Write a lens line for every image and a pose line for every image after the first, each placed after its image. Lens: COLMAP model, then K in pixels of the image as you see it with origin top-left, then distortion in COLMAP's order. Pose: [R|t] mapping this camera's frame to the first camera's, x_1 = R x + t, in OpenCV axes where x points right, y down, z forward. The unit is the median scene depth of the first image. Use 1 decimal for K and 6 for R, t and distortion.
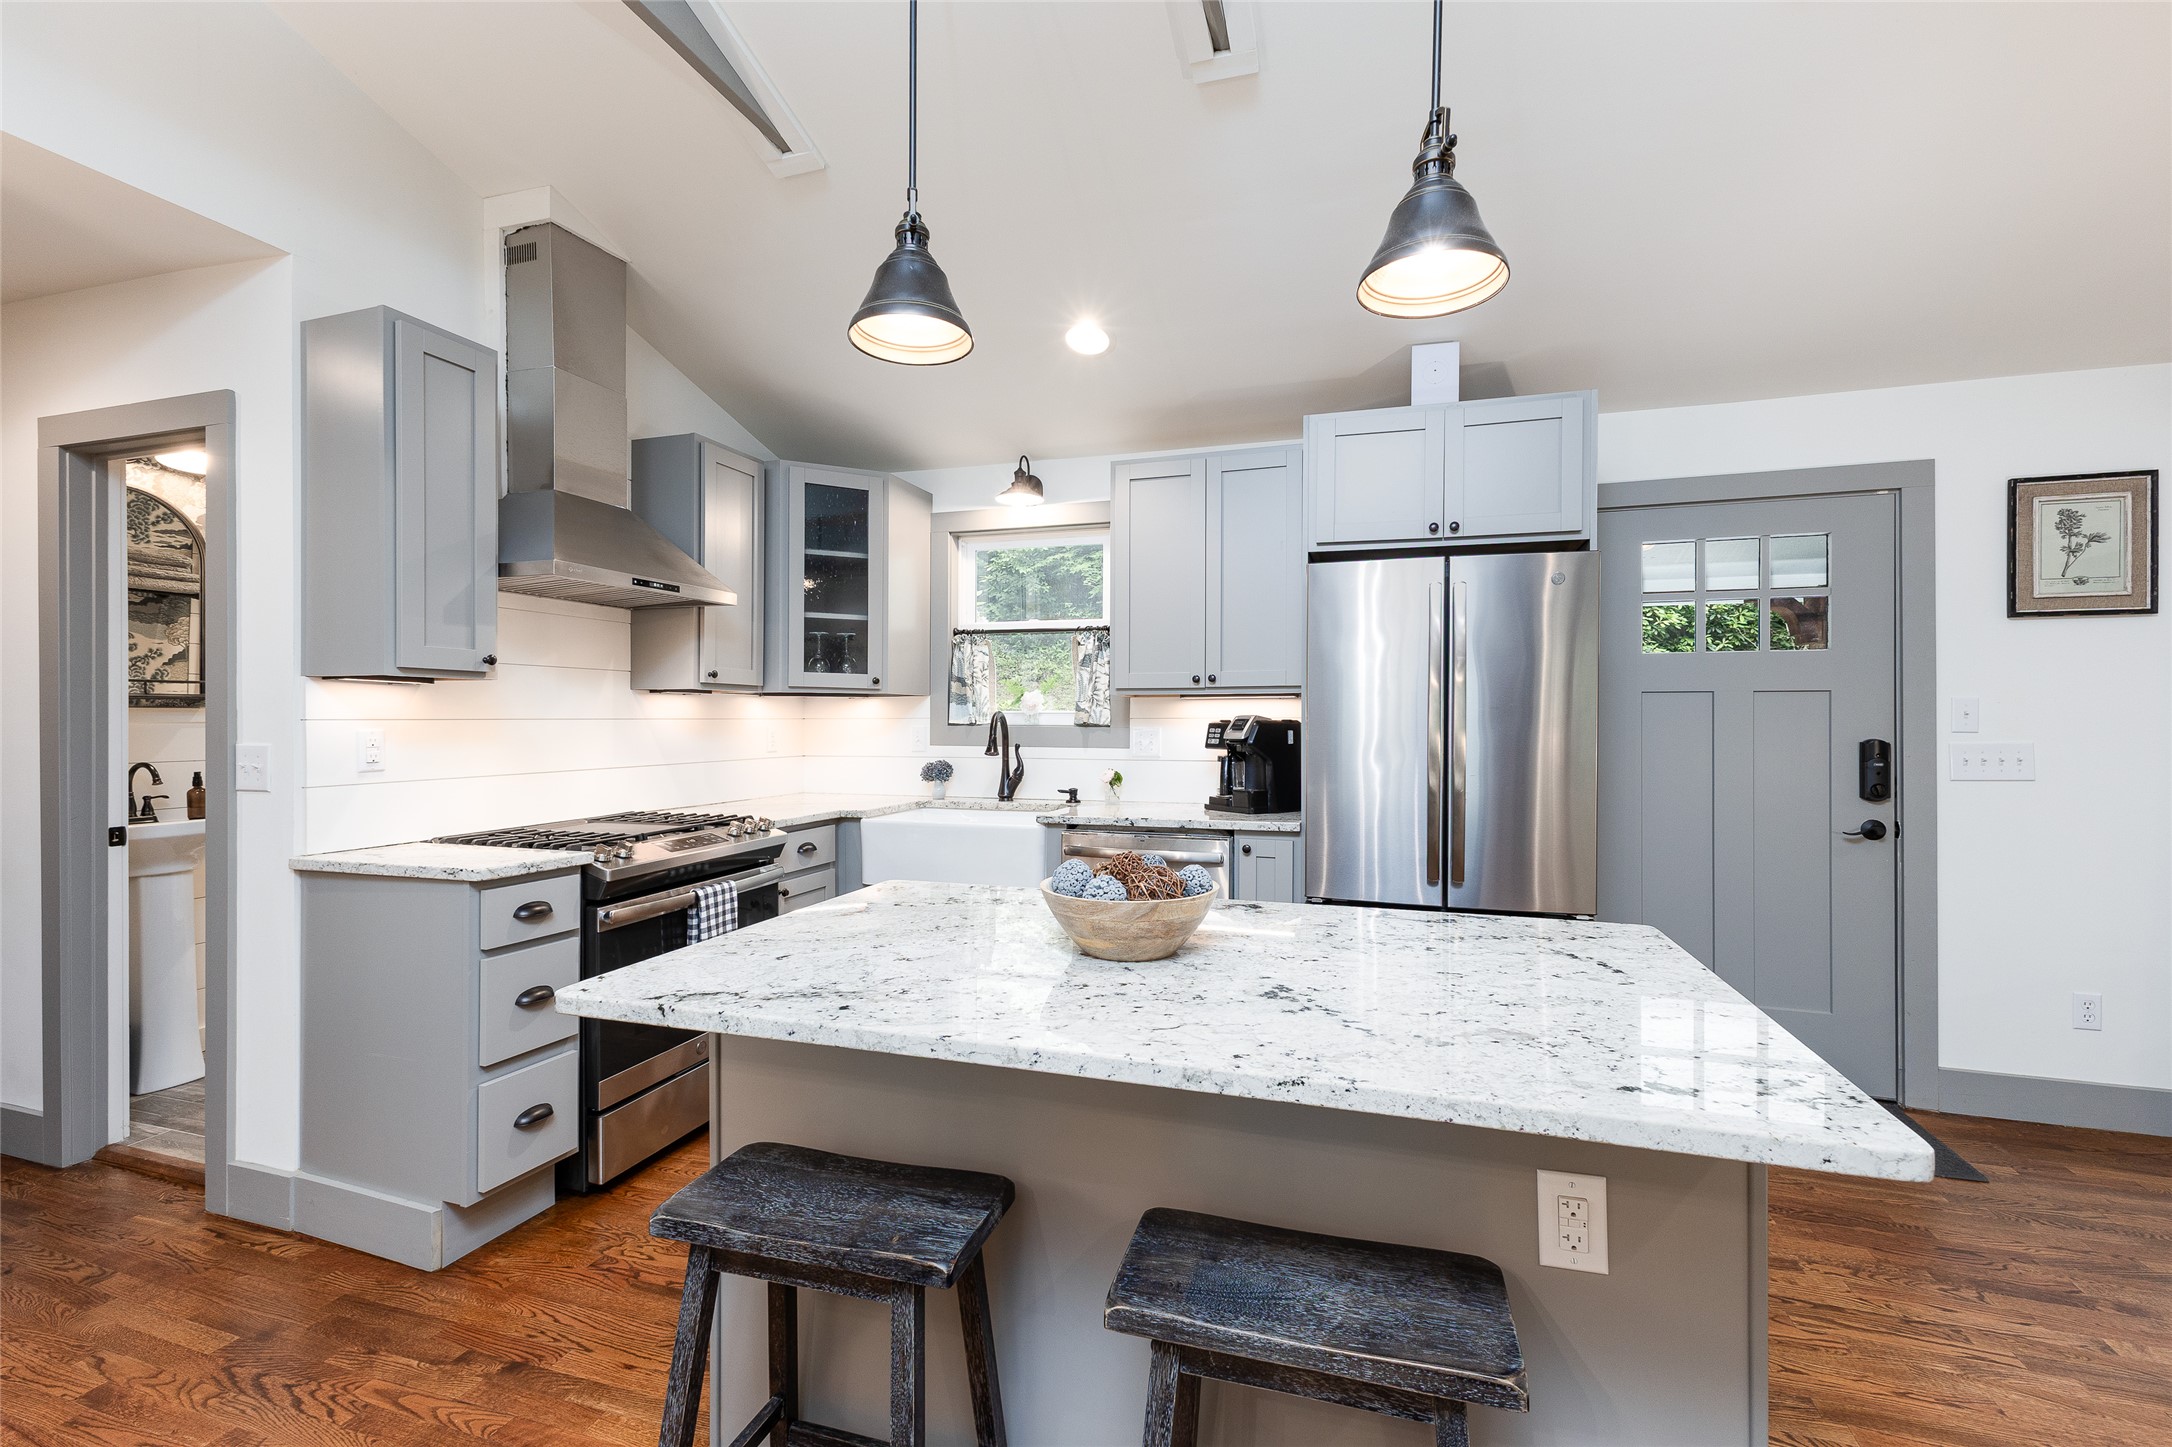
lens RADIAL K [[939.4, 0, 1087.3], [0, 939.4, 721.3], [0, 0, 1]] dist [0.009119, -0.001101]
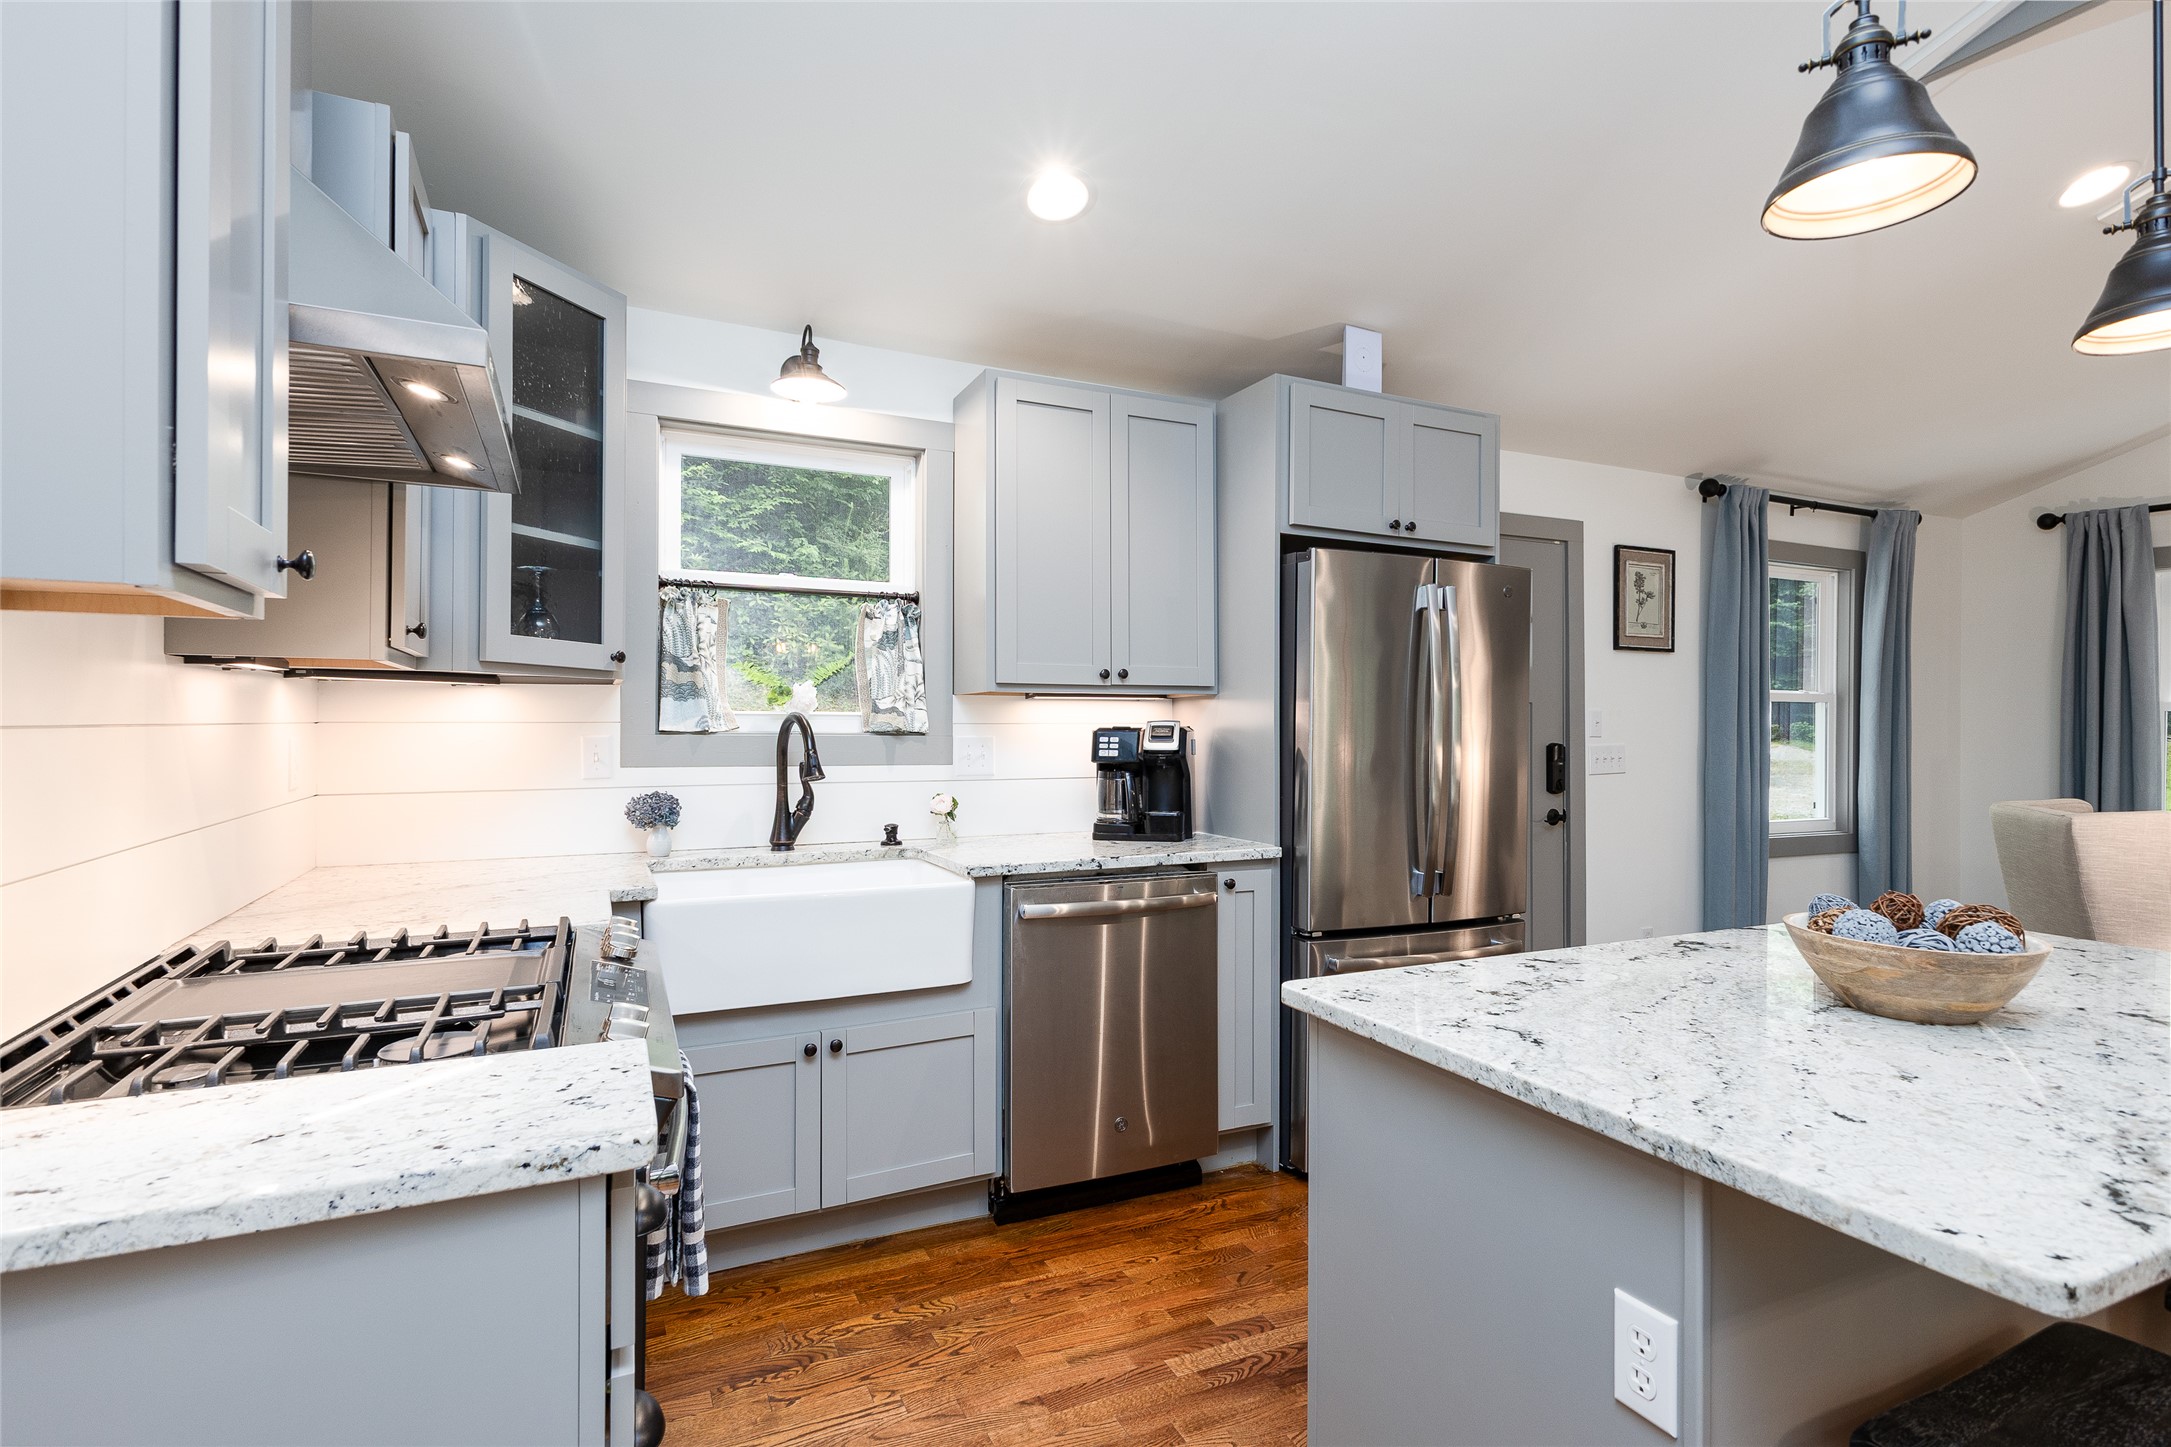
lens RADIAL K [[1084.9, 0, 1088.4], [0, 1084.9, 725.7], [0, 0, 1]] dist [0.011382, -0.000396]
pose [[0.722204, 0.000819, 0.691680, -0.520868], [-0.003698, 0.999990, 0.002678, -0.004682], [-0.691670, -0.004492, 0.722200, 0.359711]]
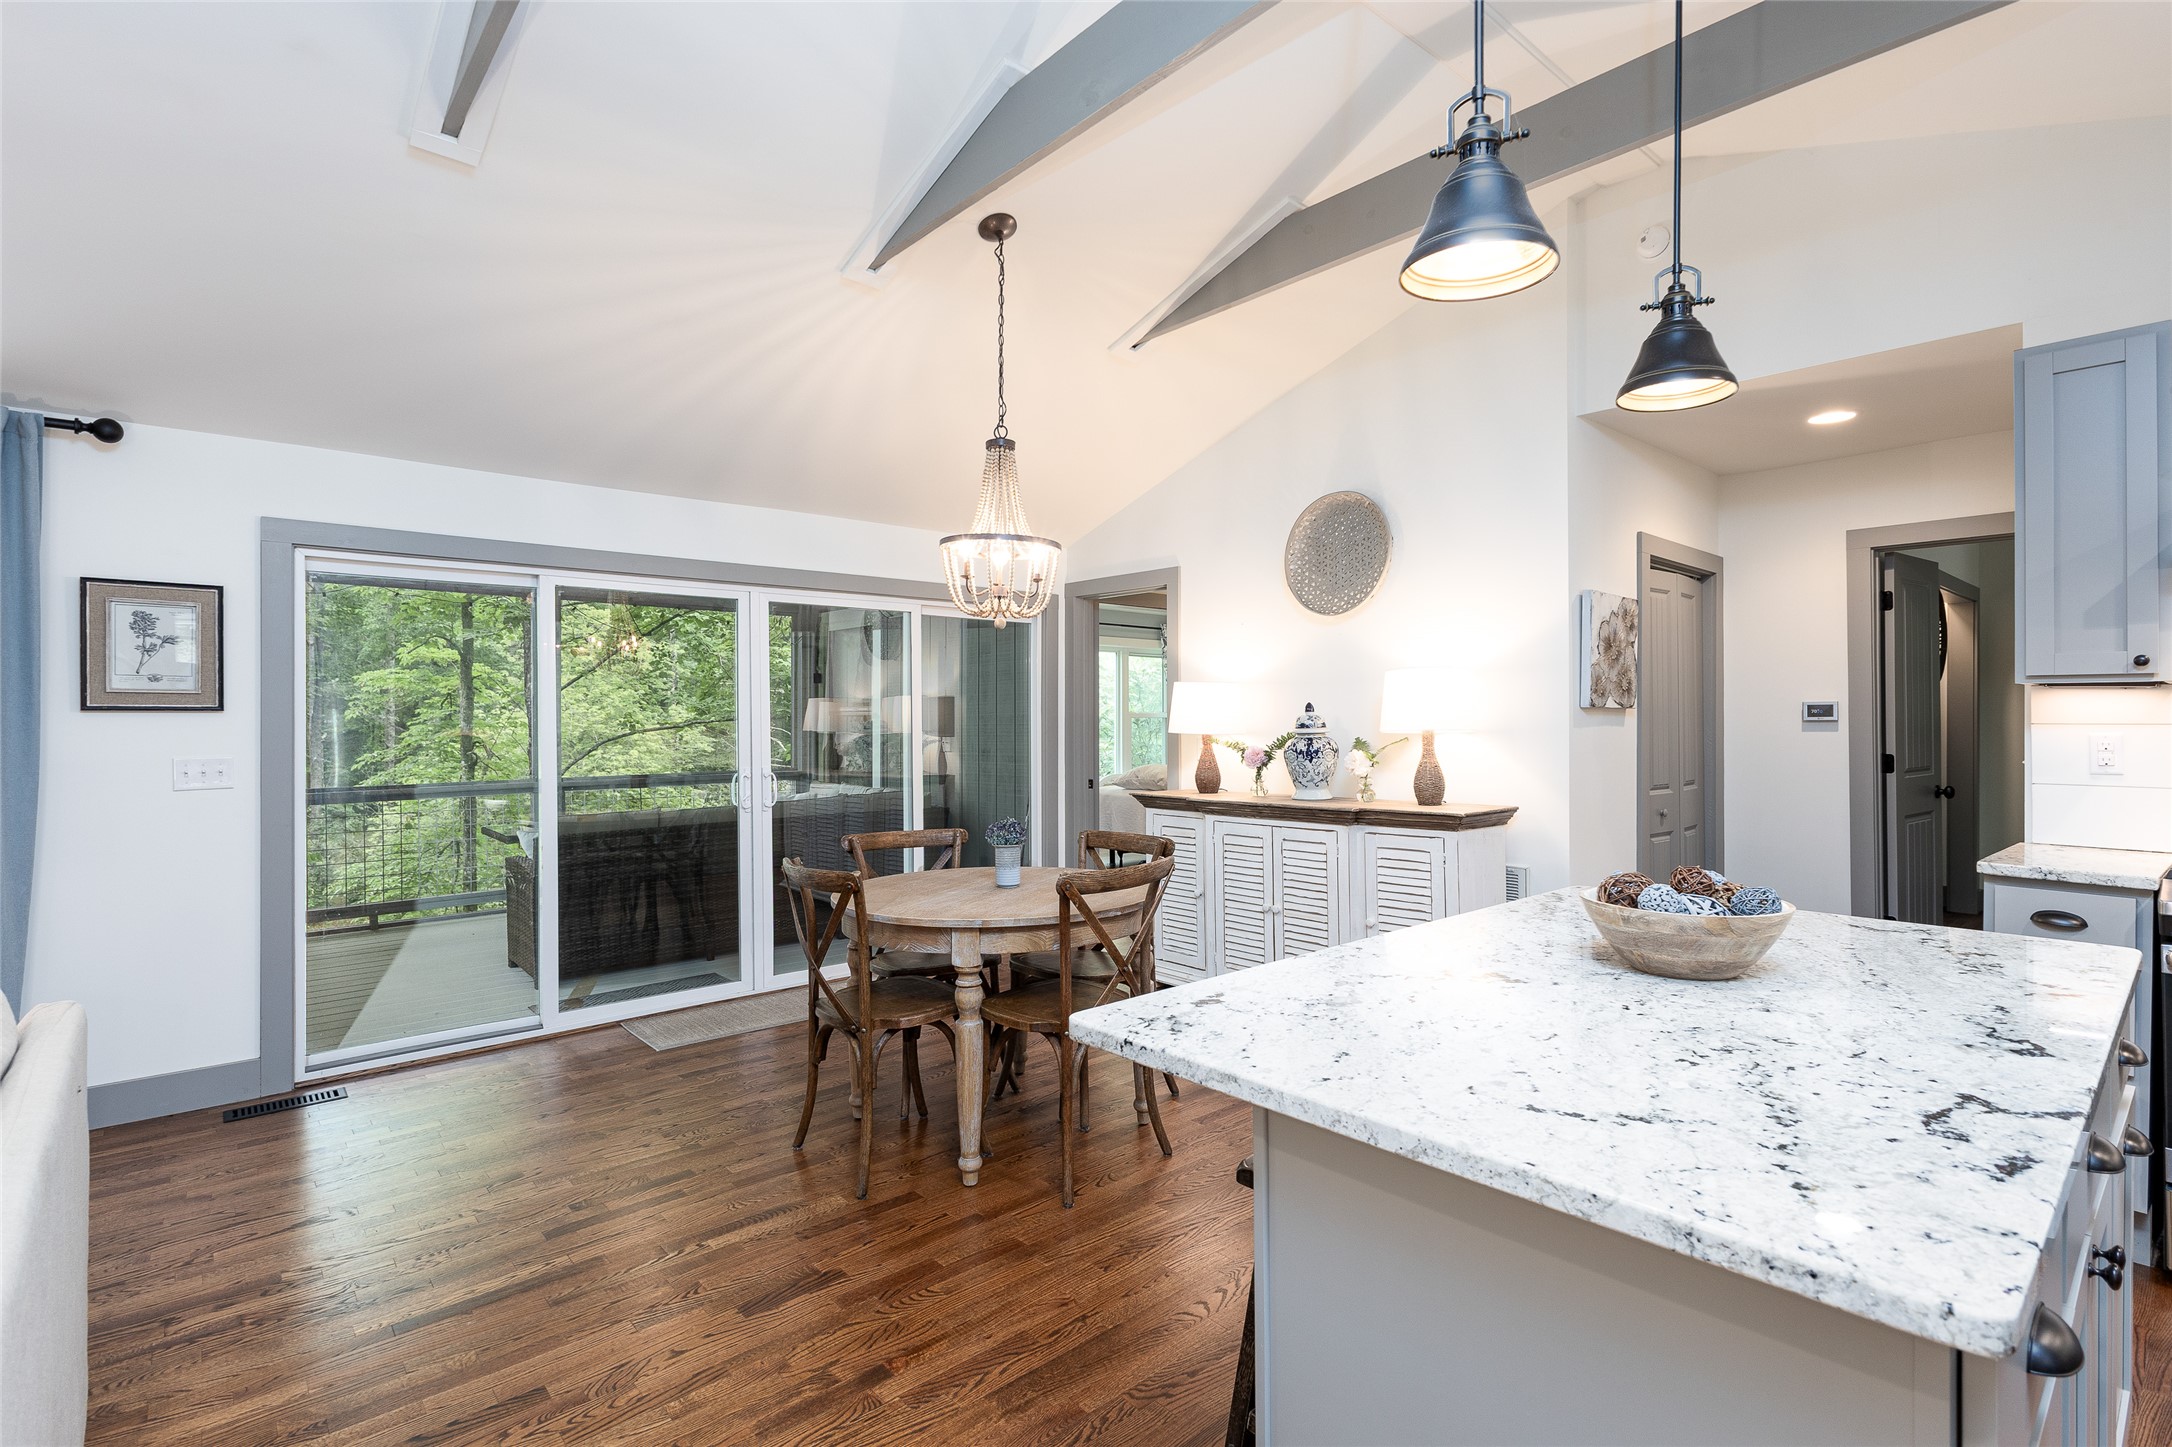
lens RADIAL K [[1024.6, 0, 1101.5], [0, 1024.6, 725.1], [0, 0, 1]] dist [0.002659, -0.000367]
pose [[-0.497671, 0.003848, -0.867357, 0.554905], [-0.003161, 0.999975, 0.006250, -0.002833], [0.867360, 0.005852, -0.497647, 0.452948]]
